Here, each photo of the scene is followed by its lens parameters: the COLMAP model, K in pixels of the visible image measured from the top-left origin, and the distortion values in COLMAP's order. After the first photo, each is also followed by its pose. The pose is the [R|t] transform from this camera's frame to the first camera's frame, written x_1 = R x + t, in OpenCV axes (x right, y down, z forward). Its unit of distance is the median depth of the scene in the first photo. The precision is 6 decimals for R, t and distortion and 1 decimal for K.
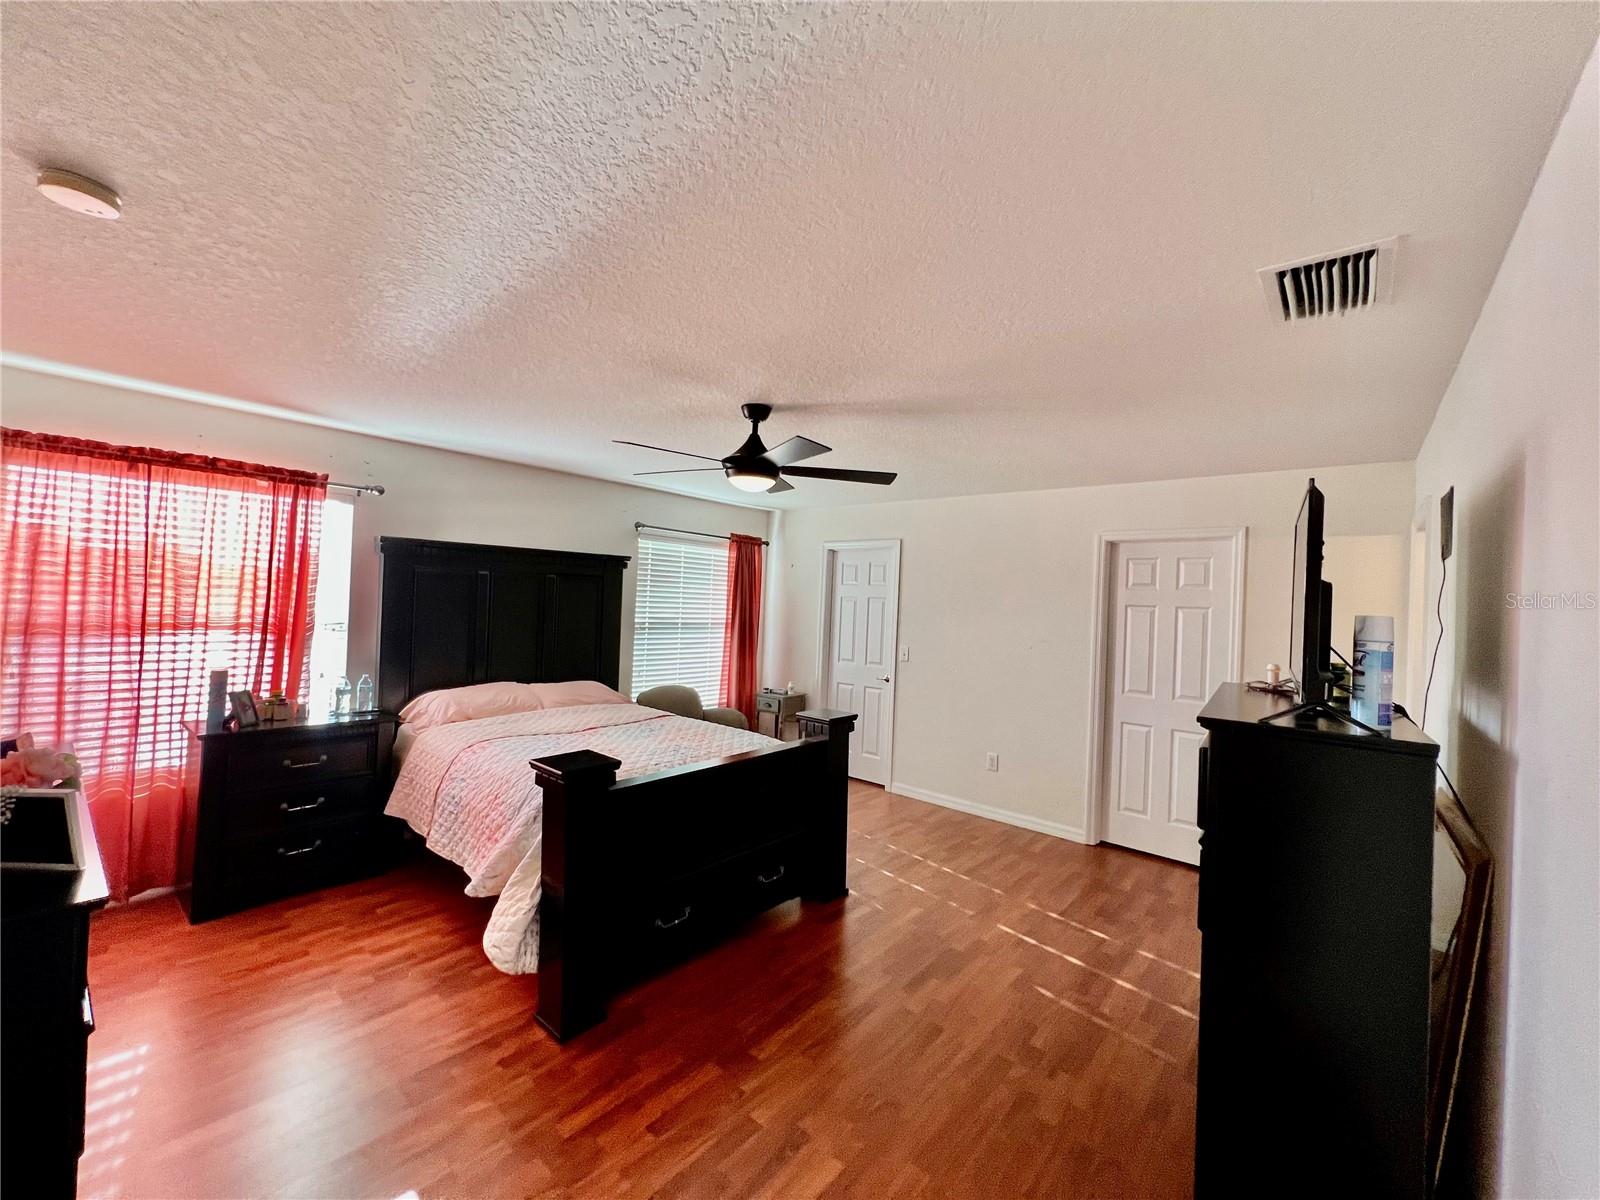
lens RADIAL K [[645.6, 0, 796.9], [0, 645.6, 595.2], [0, 0, 1]] dist [-0.002251, 0.001033]
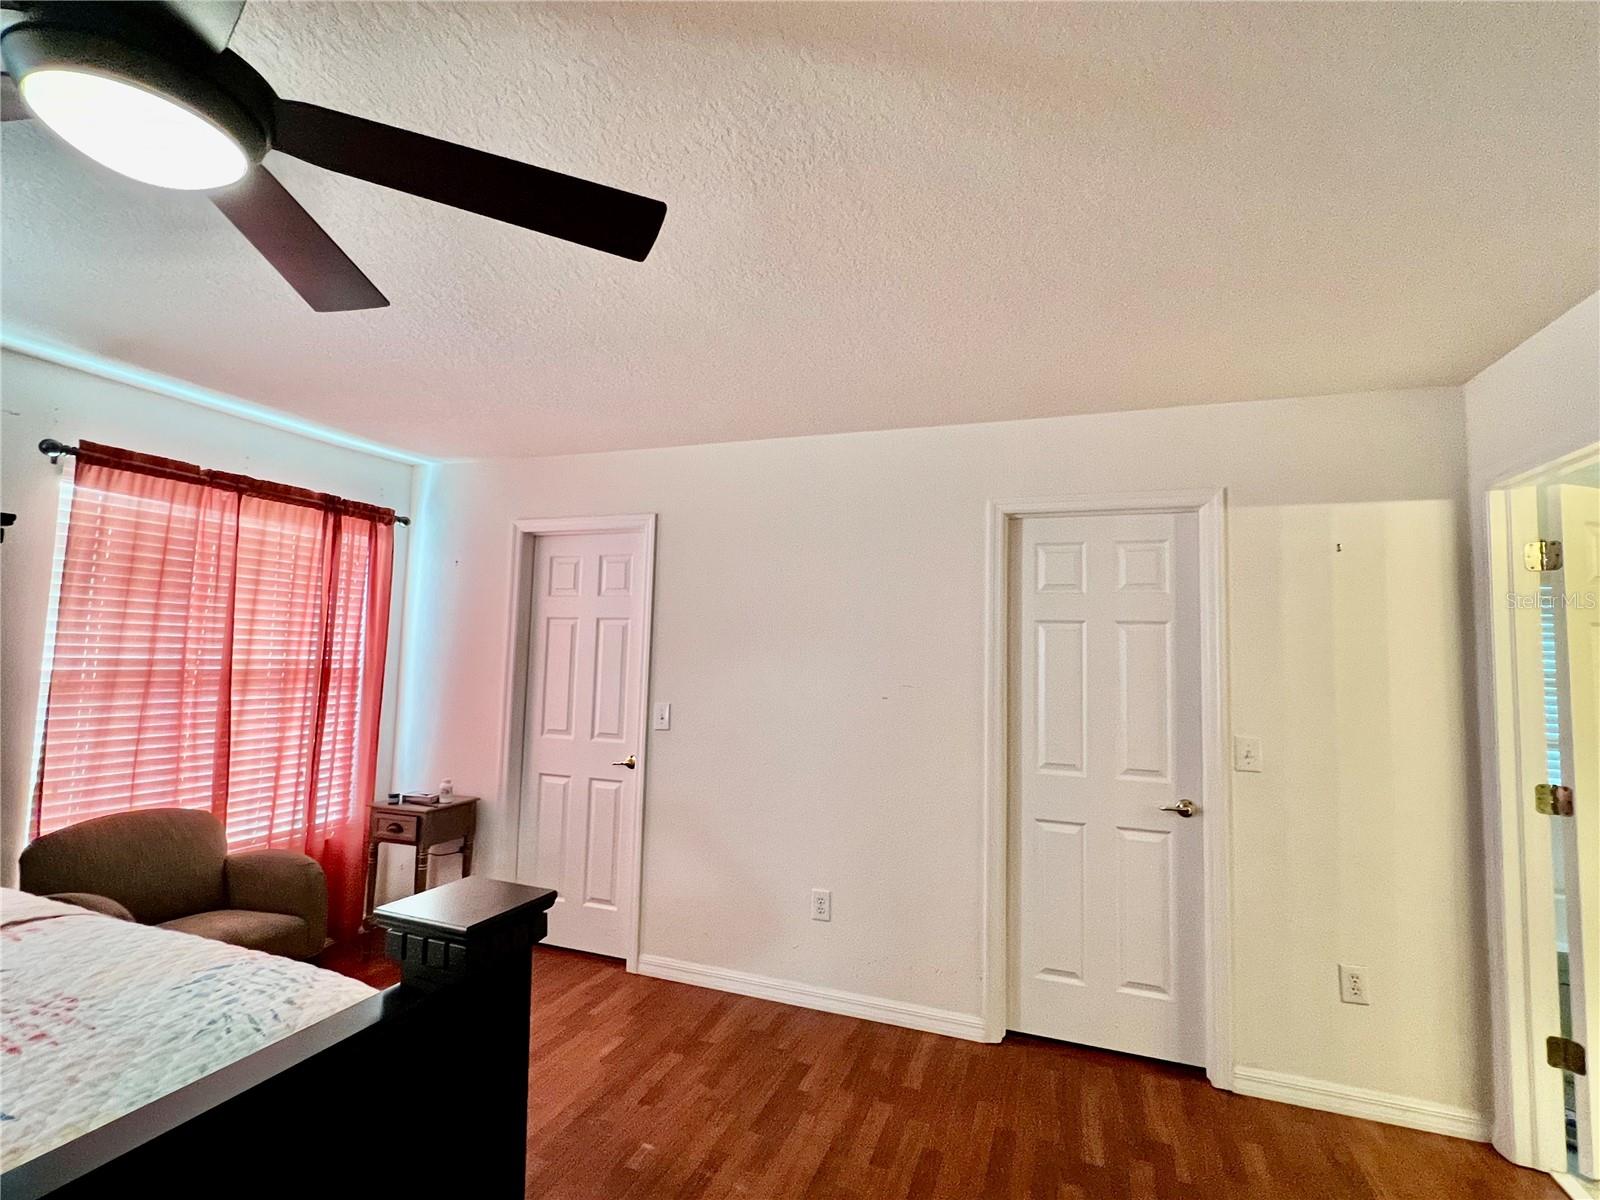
lens RADIAL K [[758.7, 0, 800.0], [0, 758.7, 600.0], [0, 0, 1]] dist [-0.001443, -0.000356]
pose [[0.936813, 0.010451, 0.349674, 0.072915], [0.008285, 0.998611, -0.052042, 0.038747], [-0.349732, 0.051651, 0.935425, 0.519879]]
